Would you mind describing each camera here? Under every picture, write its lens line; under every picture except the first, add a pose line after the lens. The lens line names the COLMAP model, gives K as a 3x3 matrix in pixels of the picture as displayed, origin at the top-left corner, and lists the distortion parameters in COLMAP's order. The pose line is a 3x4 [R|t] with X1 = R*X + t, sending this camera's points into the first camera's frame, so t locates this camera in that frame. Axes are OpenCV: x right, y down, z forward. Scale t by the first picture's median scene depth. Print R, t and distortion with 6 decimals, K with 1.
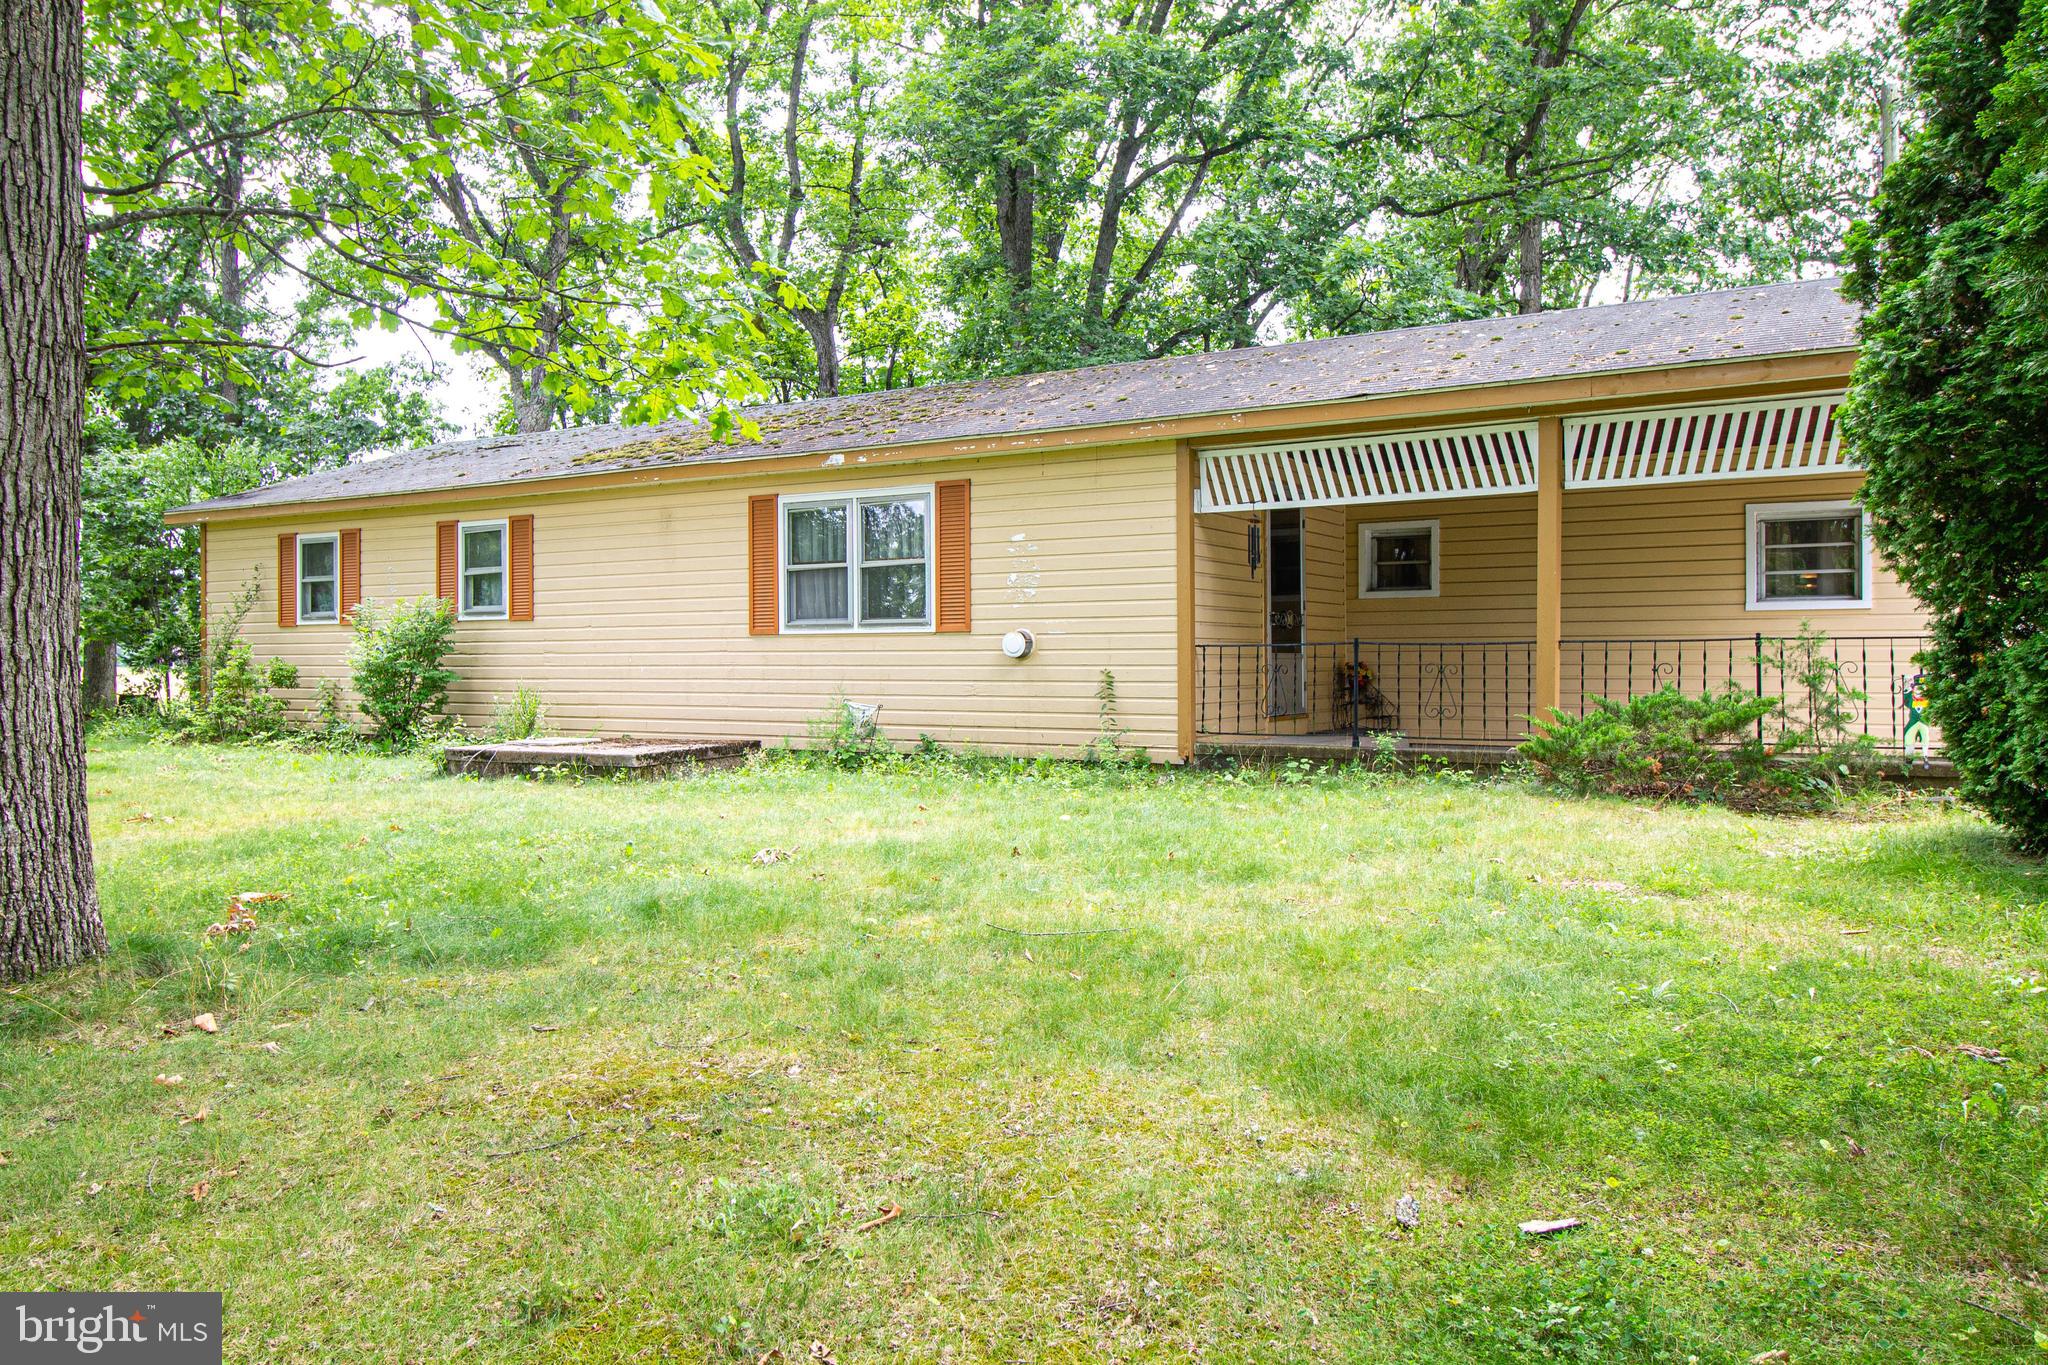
lens RADIAL K [[1511.7, 0, 1024.0], [0, 1511.7, 682.5], [0, 0, 1]] dist [-0.001204, -0.000333]
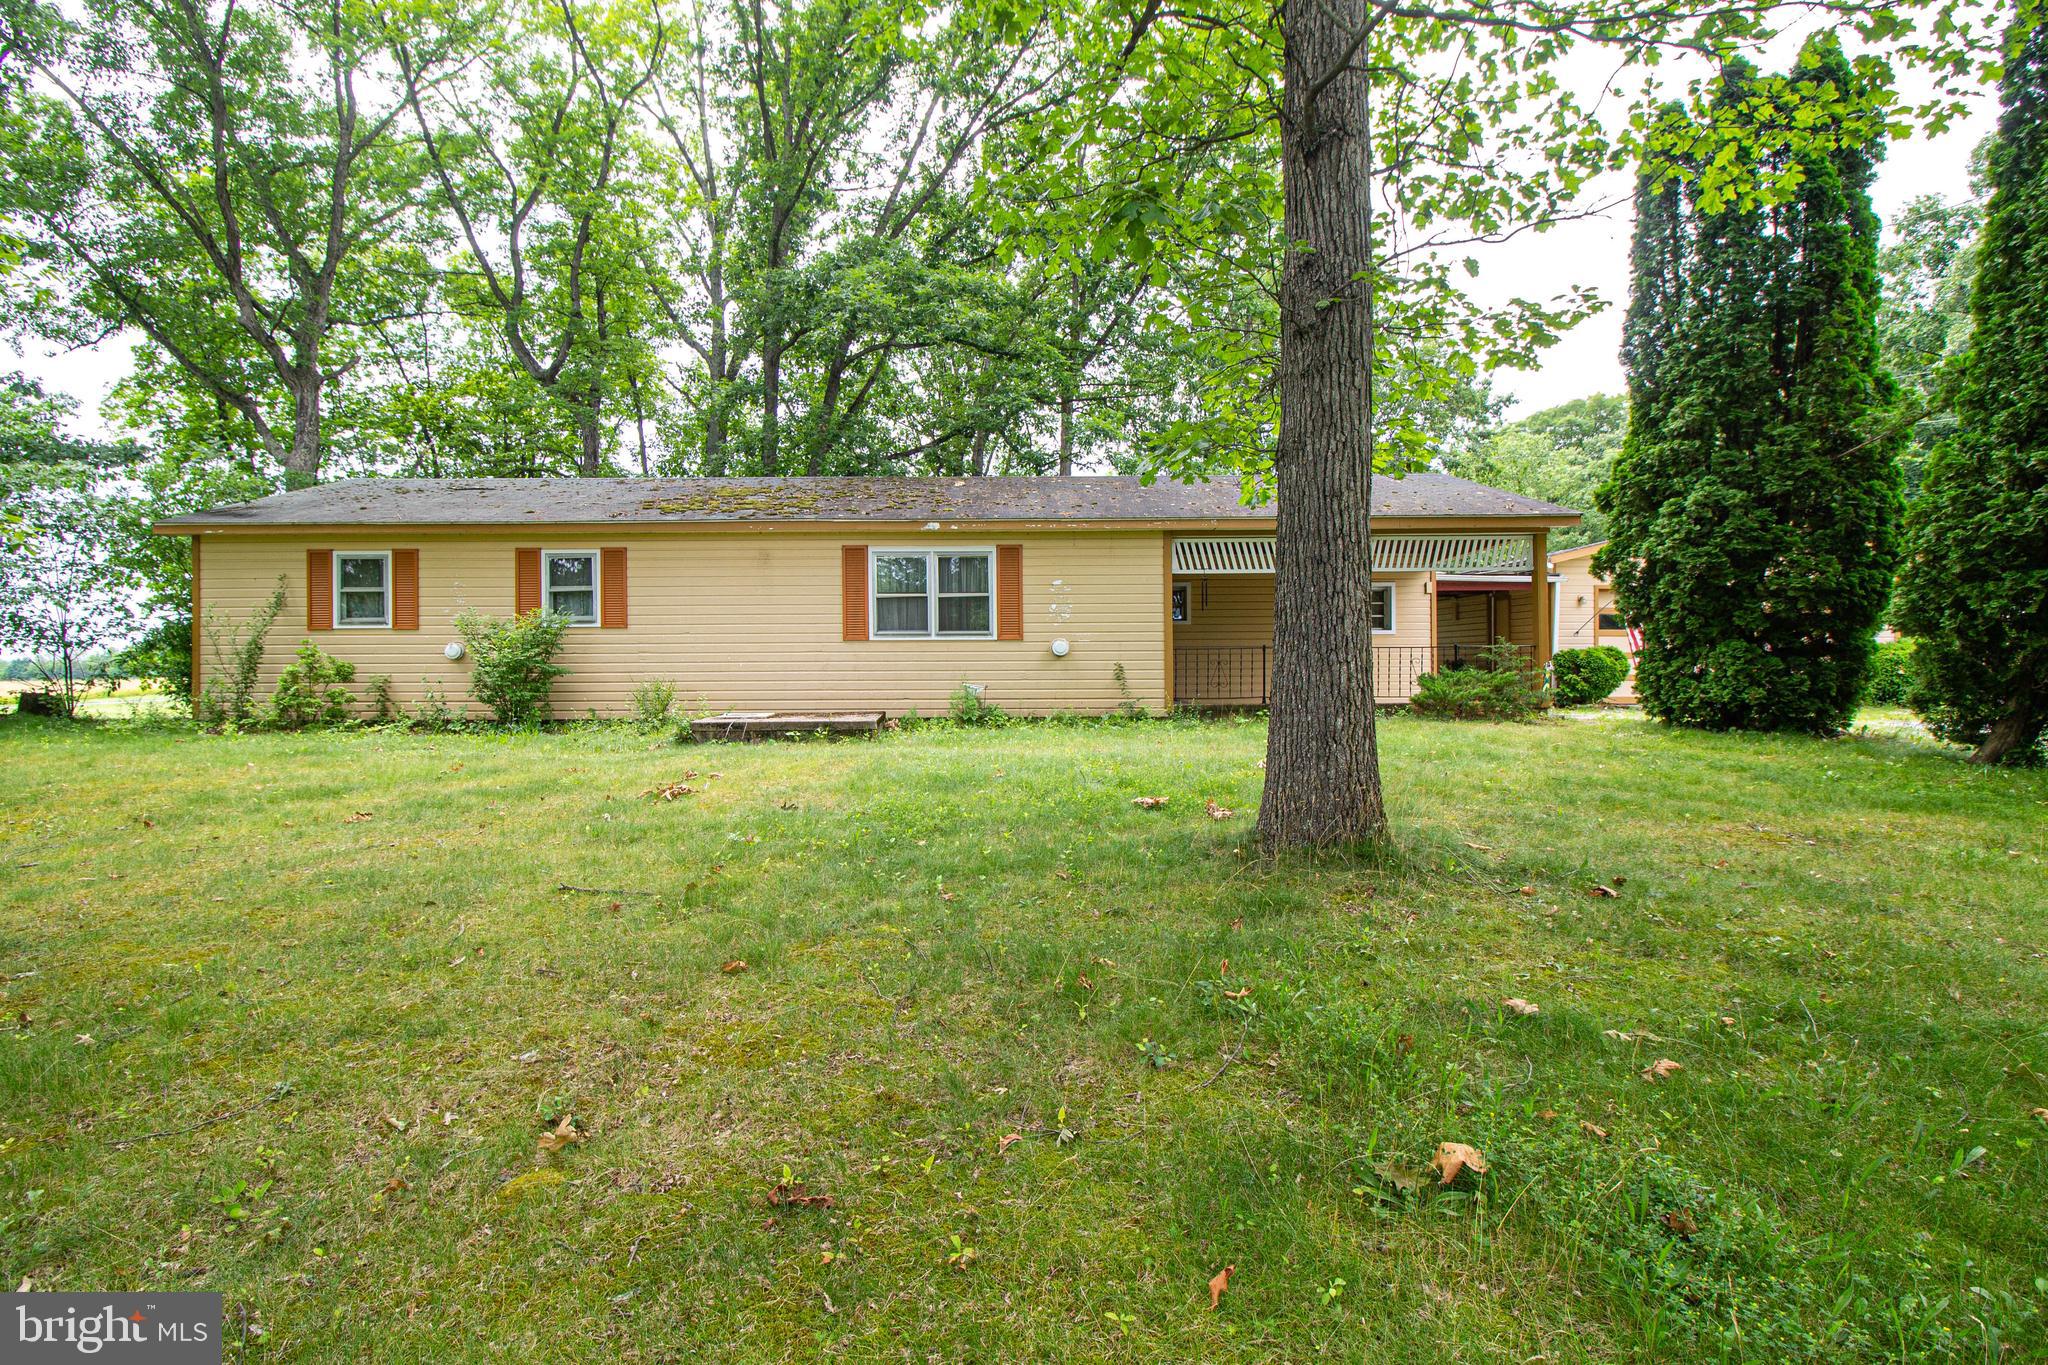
lens RADIAL K [[979.0, 0, 1017.5], [0, 979.0, 654.4], [0, 0, 1]] dist [-0.000655, -0.014694]
pose [[0.849712, 0.003564, 0.527235, -0.561866], [0.010476, 0.999666, -0.023640, 0.006469], [-0.527143, 0.025611, 0.849391, 0.114307]]
